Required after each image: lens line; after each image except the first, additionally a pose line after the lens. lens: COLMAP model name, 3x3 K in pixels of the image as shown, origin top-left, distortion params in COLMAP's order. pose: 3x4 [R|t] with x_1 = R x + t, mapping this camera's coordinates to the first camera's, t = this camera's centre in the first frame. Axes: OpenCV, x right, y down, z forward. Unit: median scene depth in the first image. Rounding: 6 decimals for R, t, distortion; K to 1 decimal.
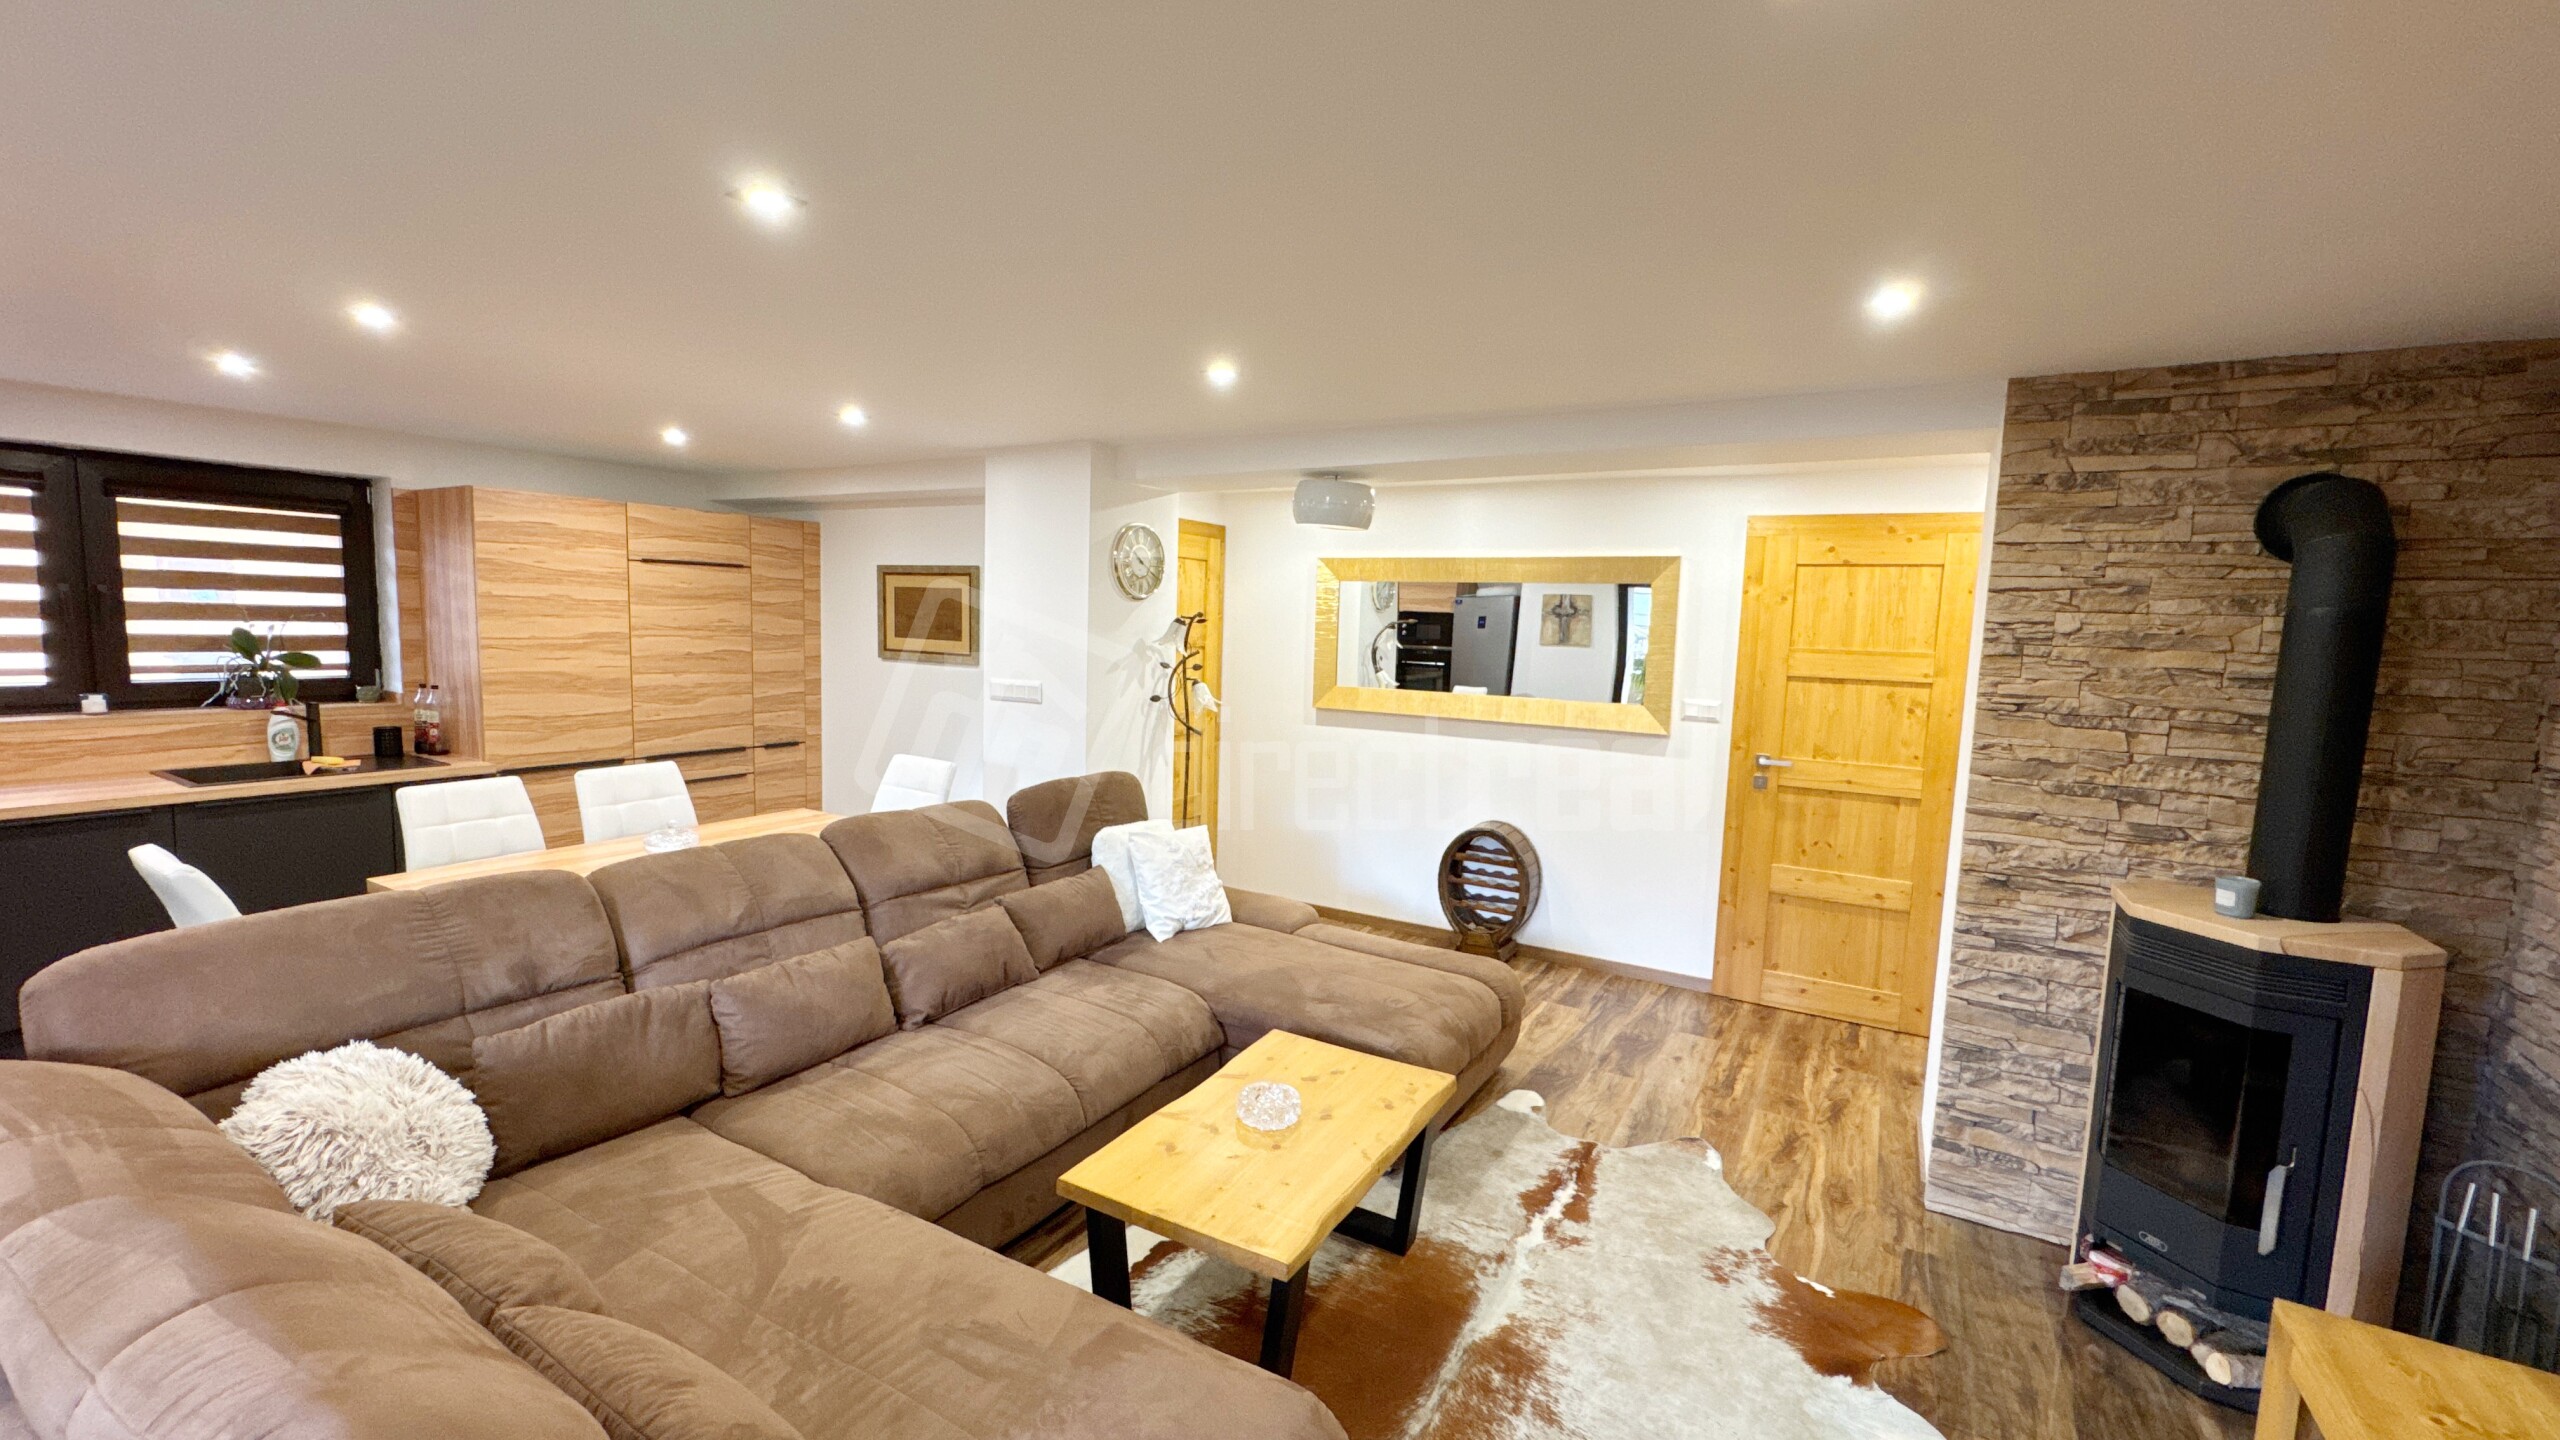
lens RADIAL K [[1023.9, 0, 1289.9], [0, 1023.9, 718.1], [0, 0, 1]] dist [-0.002468, -0.000320]
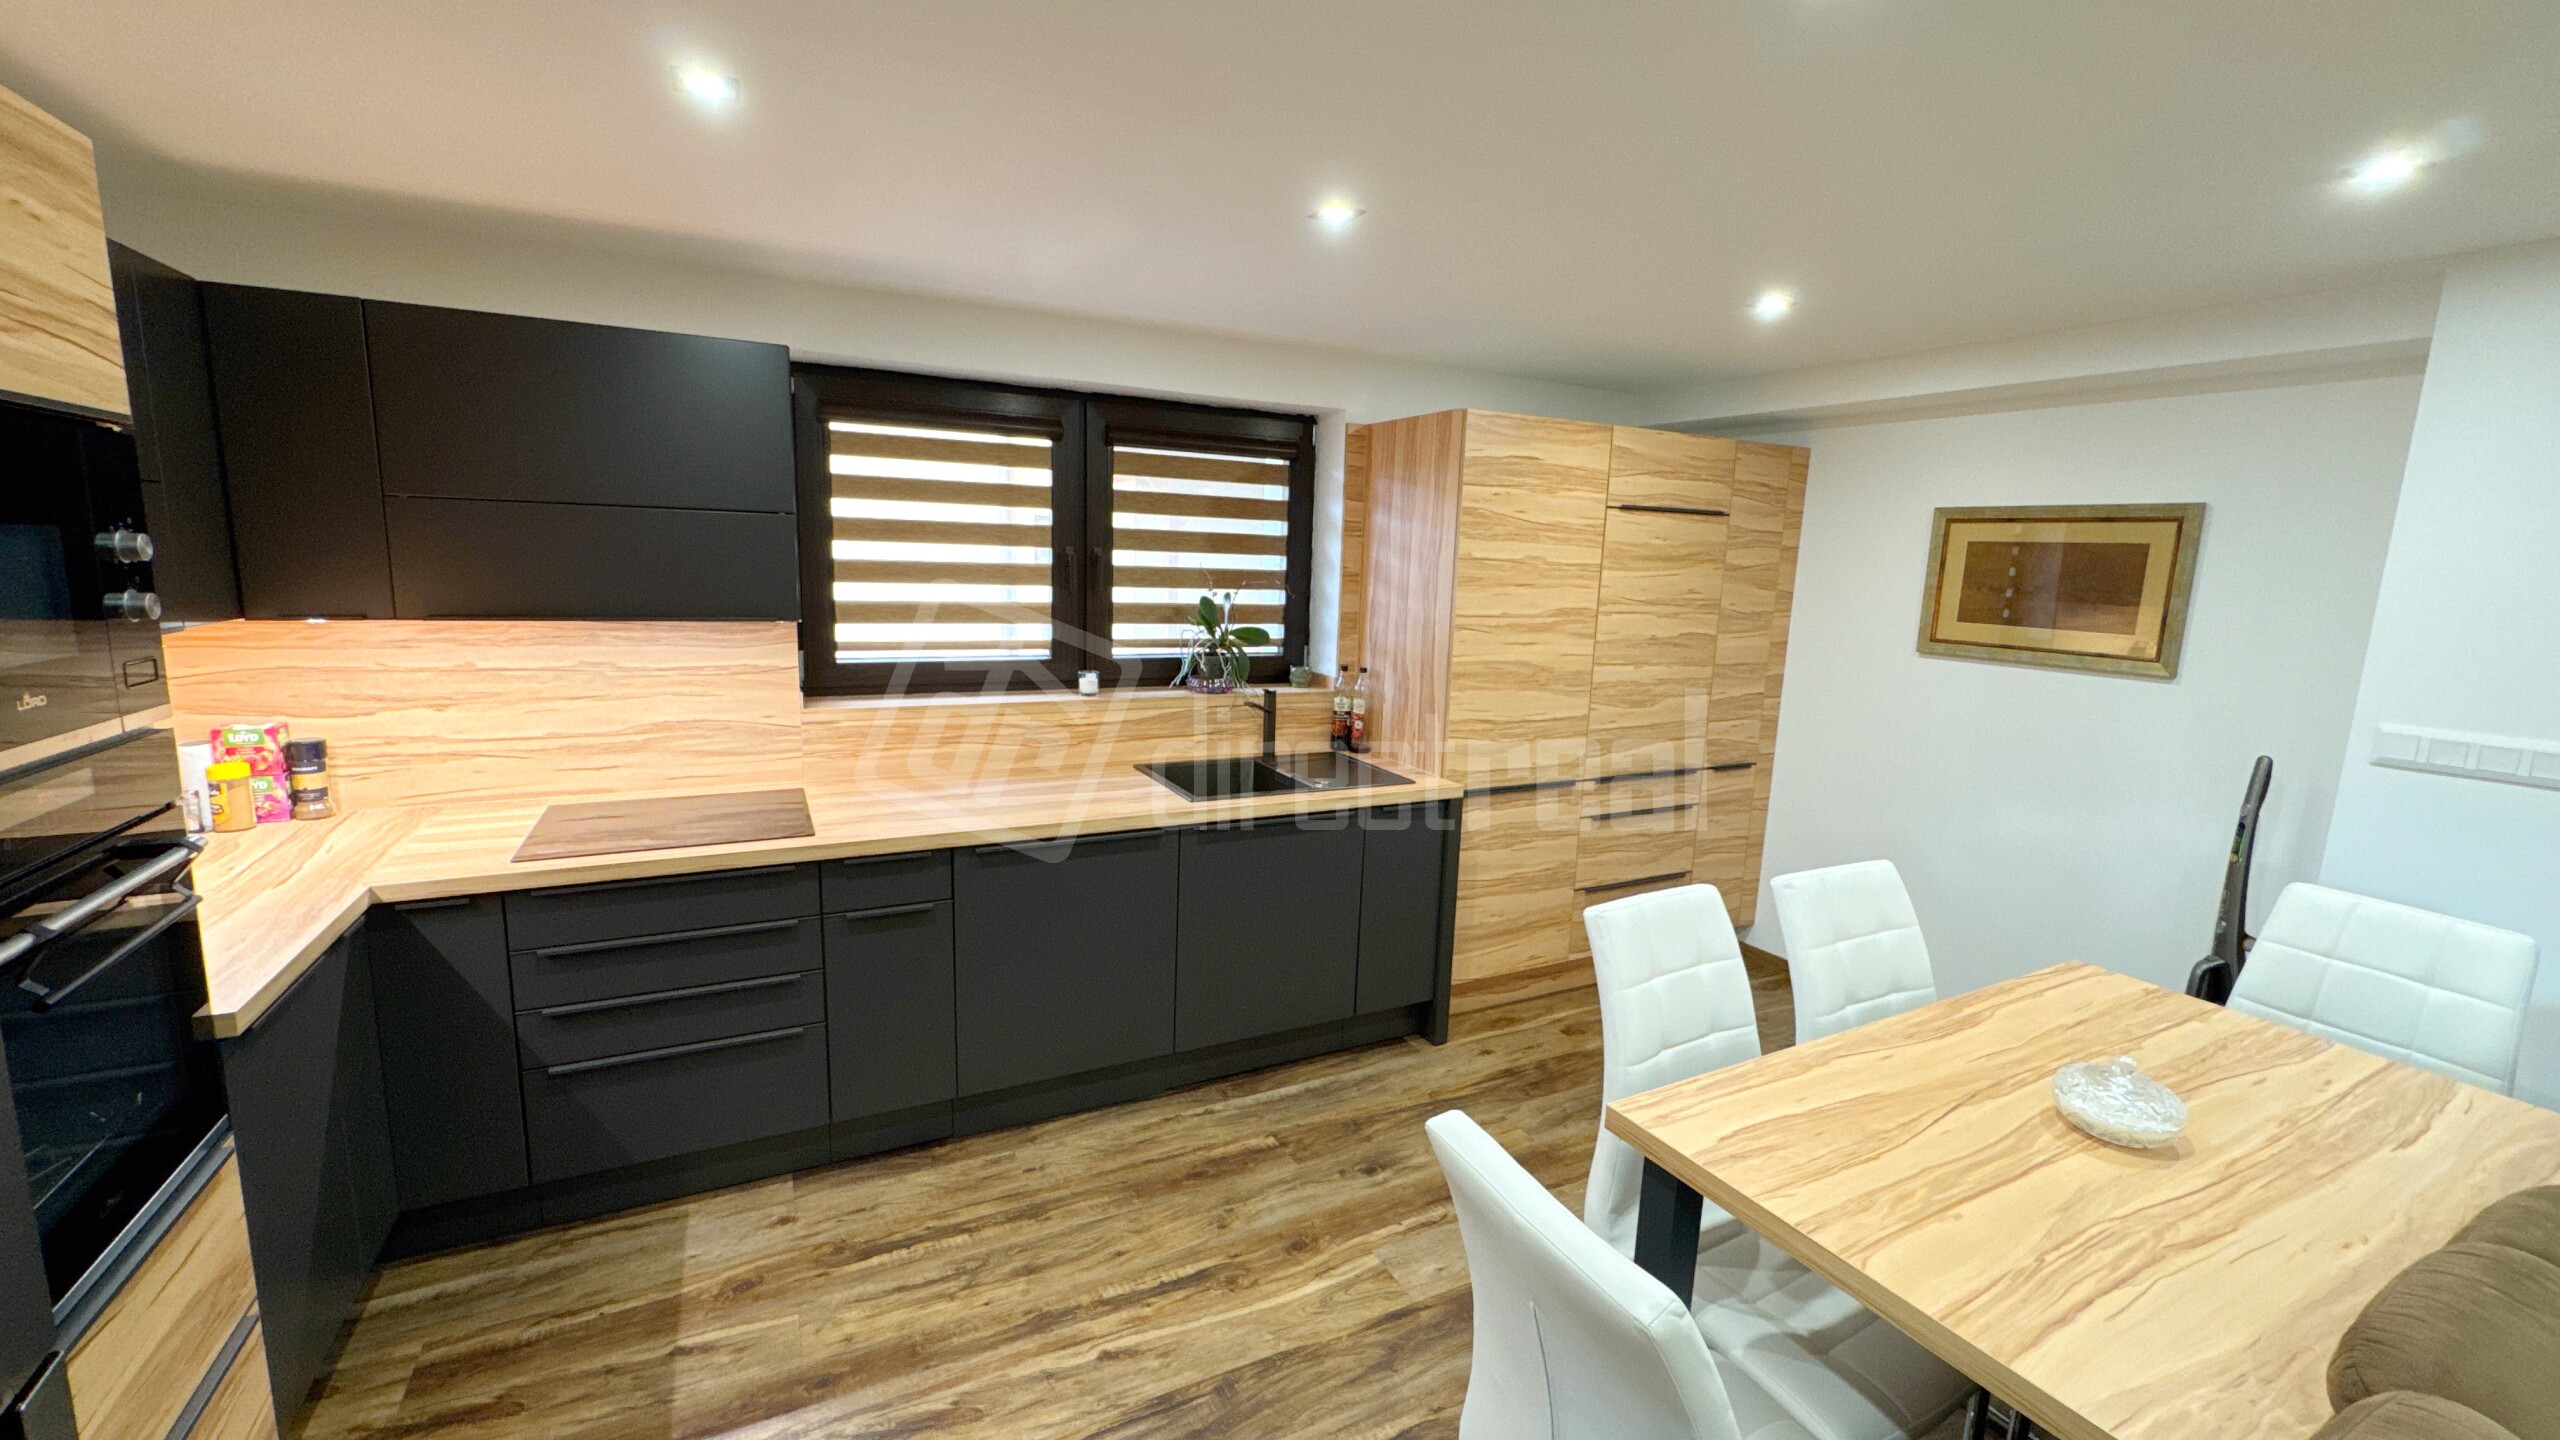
lens RADIAL K [[1023.9, 0, 1281.8], [0, 1023.9, 723.8], [0, 0, 1]] dist [-0.002468, -0.000320]
pose [[0.849288, 0.084020, -0.521202, -0.475158], [-0.057564, 0.996106, 0.066776, -0.039782], [0.524783, -0.026710, 0.850817, 0.278029]]
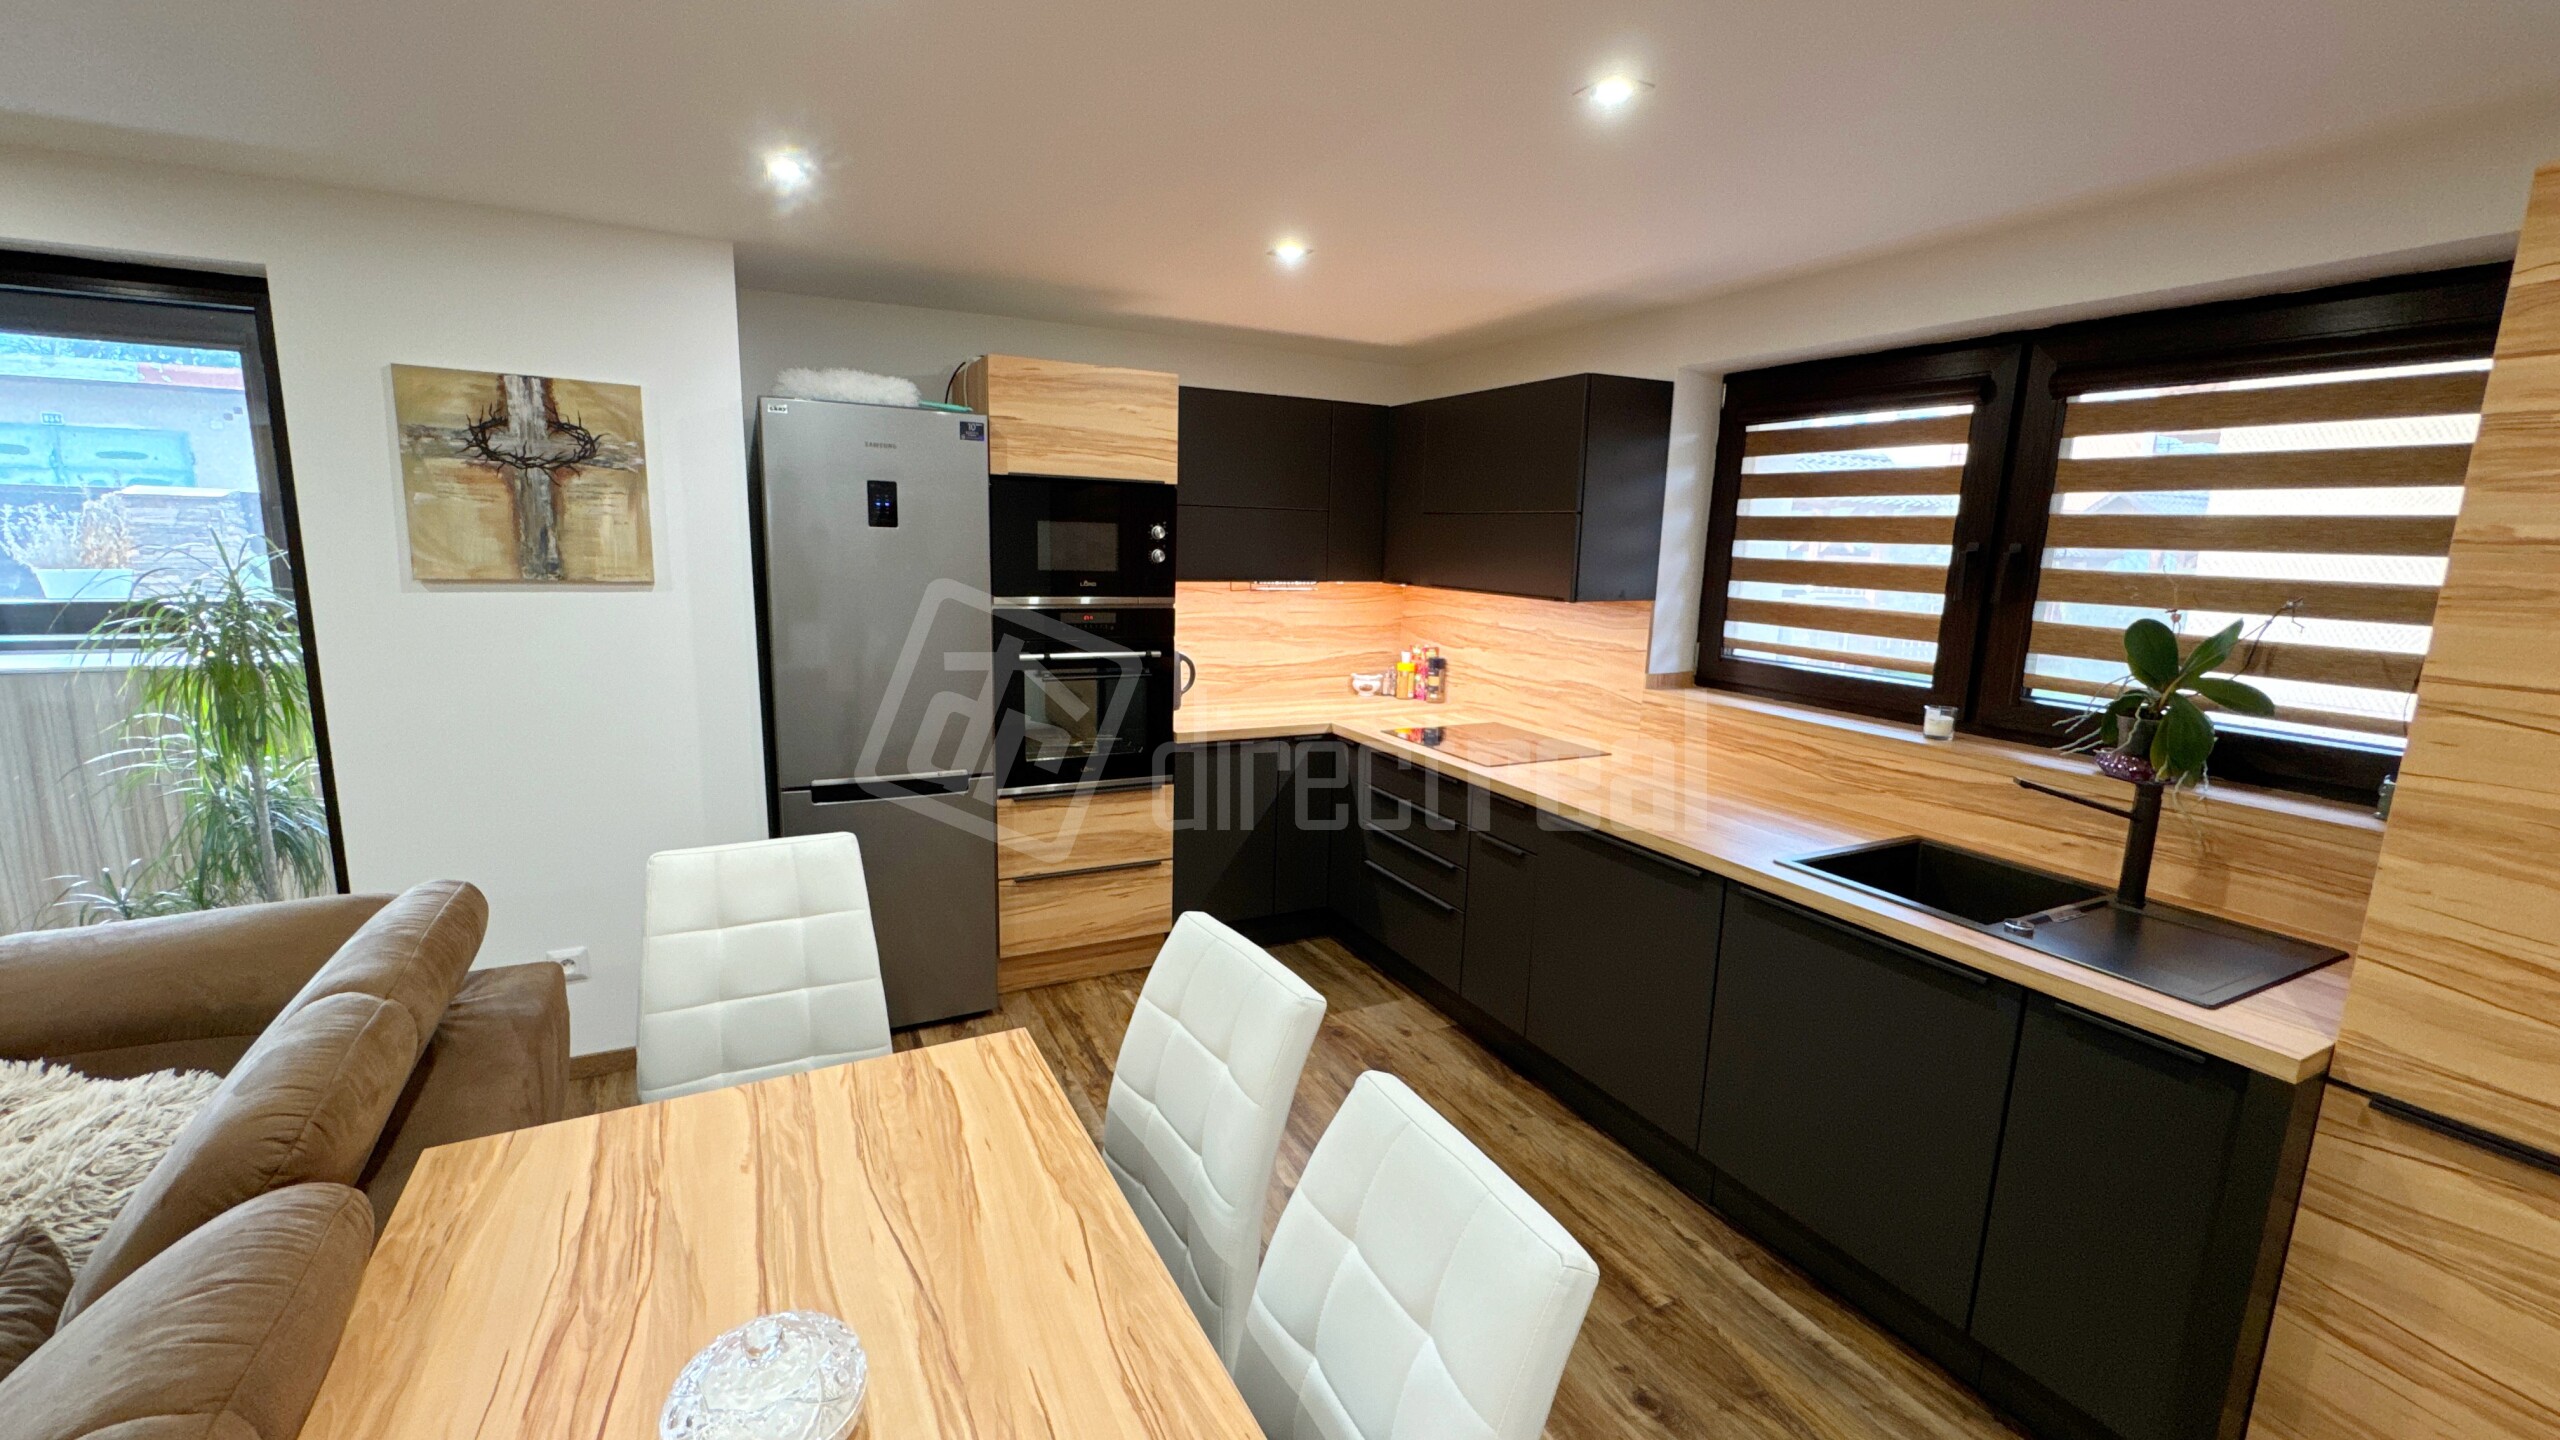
lens RADIAL K [[1023.9, 0, 1275.7], [0, 1023.9, 719.9], [0, 0, 1]] dist [-0.002468, -0.000320]
pose [[-0.534923, 0.103509, -0.838536, -0.318245], [-0.126571, 0.971450, 0.200658, -0.079844], [0.835366, 0.213472, -0.506550, 0.827213]]
